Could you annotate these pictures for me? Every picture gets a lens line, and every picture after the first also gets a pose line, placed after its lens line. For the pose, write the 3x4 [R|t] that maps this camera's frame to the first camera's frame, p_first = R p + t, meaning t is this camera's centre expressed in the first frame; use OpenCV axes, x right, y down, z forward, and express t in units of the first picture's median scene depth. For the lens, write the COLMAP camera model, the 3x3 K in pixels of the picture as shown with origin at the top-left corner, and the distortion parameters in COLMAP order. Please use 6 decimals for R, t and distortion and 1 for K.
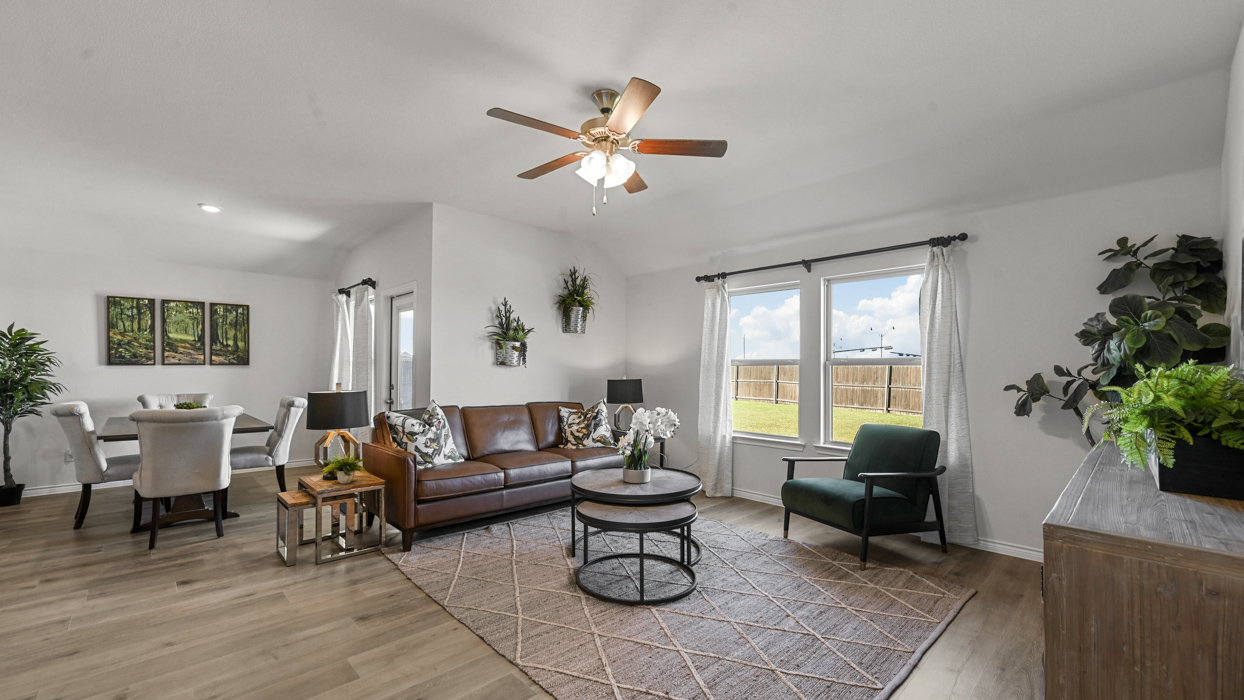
lens RADIAL K [[494.0, 0, 619.7], [0, 494.0, 364.3], [0, 0, 1]] dist [0.000087, -0.000006]
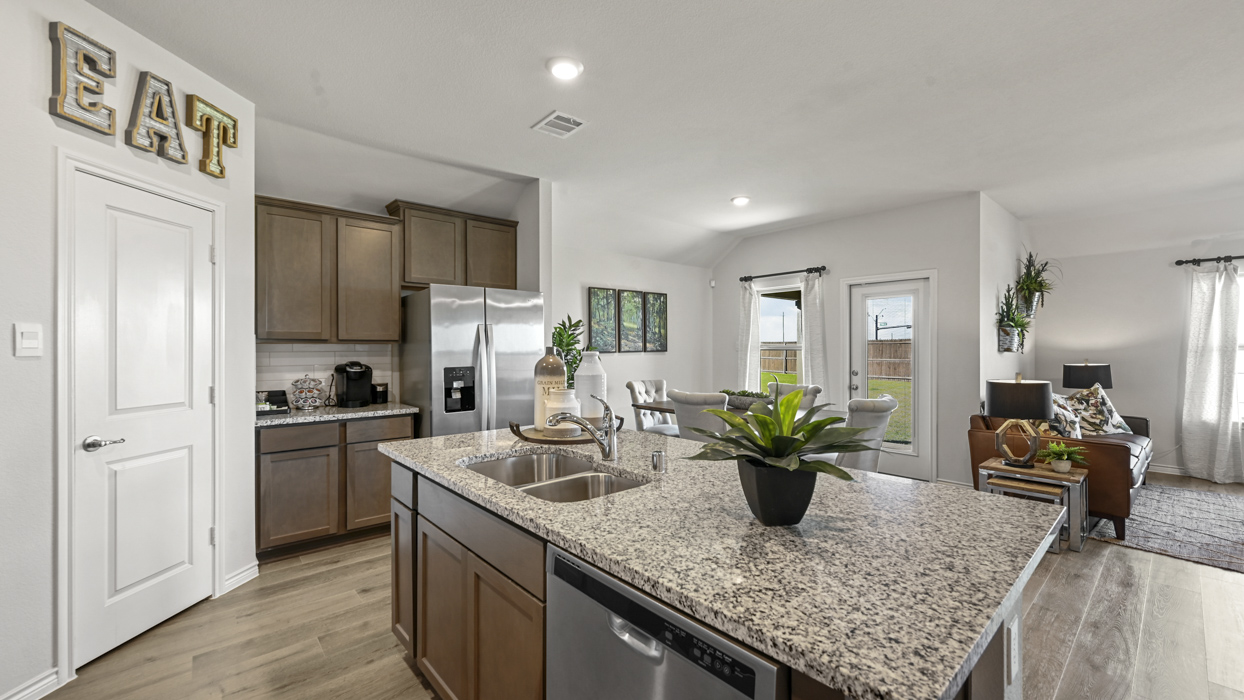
lens RADIAL K [[490.0, 0, 622.0], [0, 490.0, 350.0], [0, 0, 1]] dist [0.001410, 0.000138]
pose [[0.999229, -0.006406, -0.038734, -0.944254], [0.006970, 0.999872, 0.014428, -0.020615], [0.038637, -0.014686, 0.999145, -0.026112]]
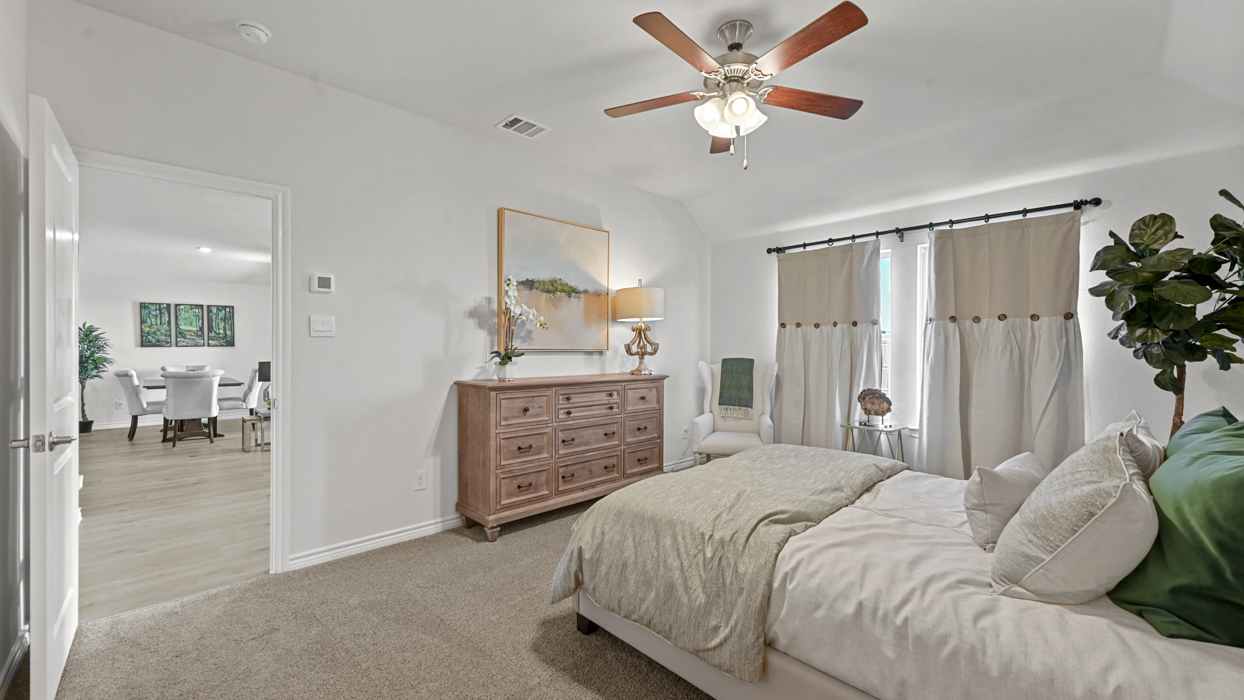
lens RADIAL K [[490.0, 0, 622.0], [0, 490.0, 350.0], [0, 0, 1]] dist [0.001410, 0.000138]
pose [[0.999987, -0.004429, -0.002432, 0.485920], [0.004466, 0.999876, 0.015073, -0.005614], [0.002365, -0.015083, 0.999883, -0.546771]]
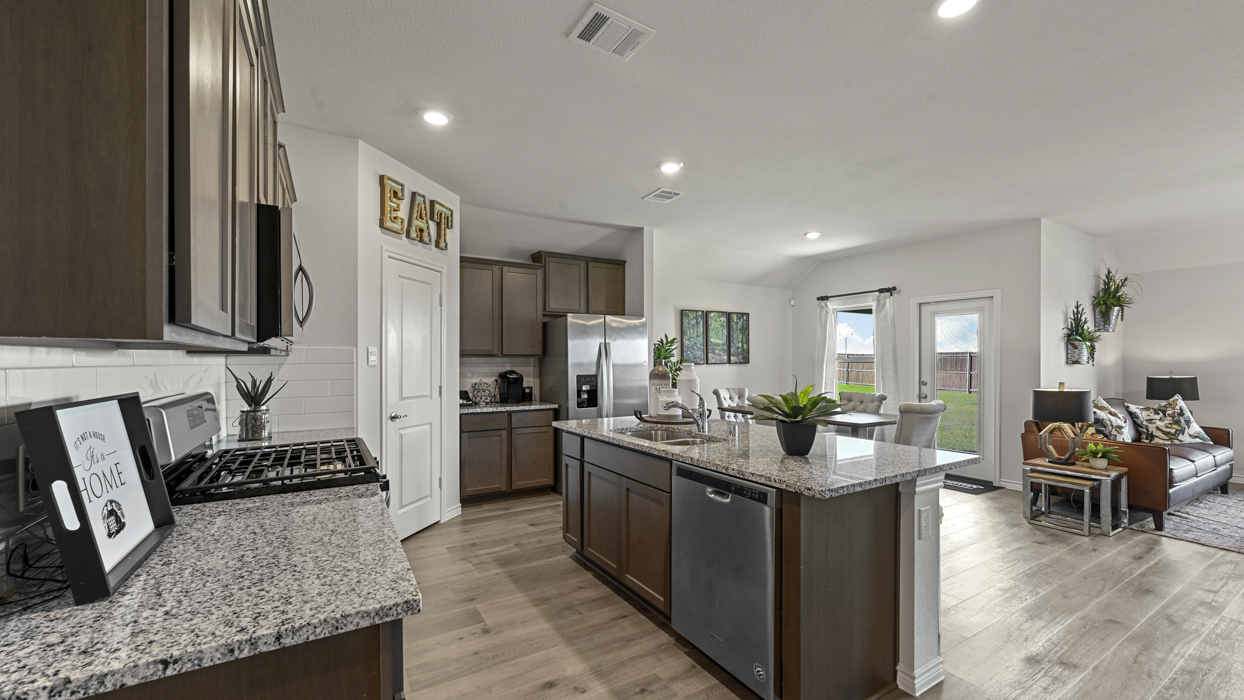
lens RADIAL K [[494.0, 0, 619.7], [0, 494.0, 364.3], [0, 0, 1]] dist [0.000087, -0.000006]
pose [[0.976817, -0.004644, -0.214024, -0.938721], [0.008501, 0.999818, 0.017108, -0.023544], [0.213905, -0.018530, 0.976679, -0.251052]]
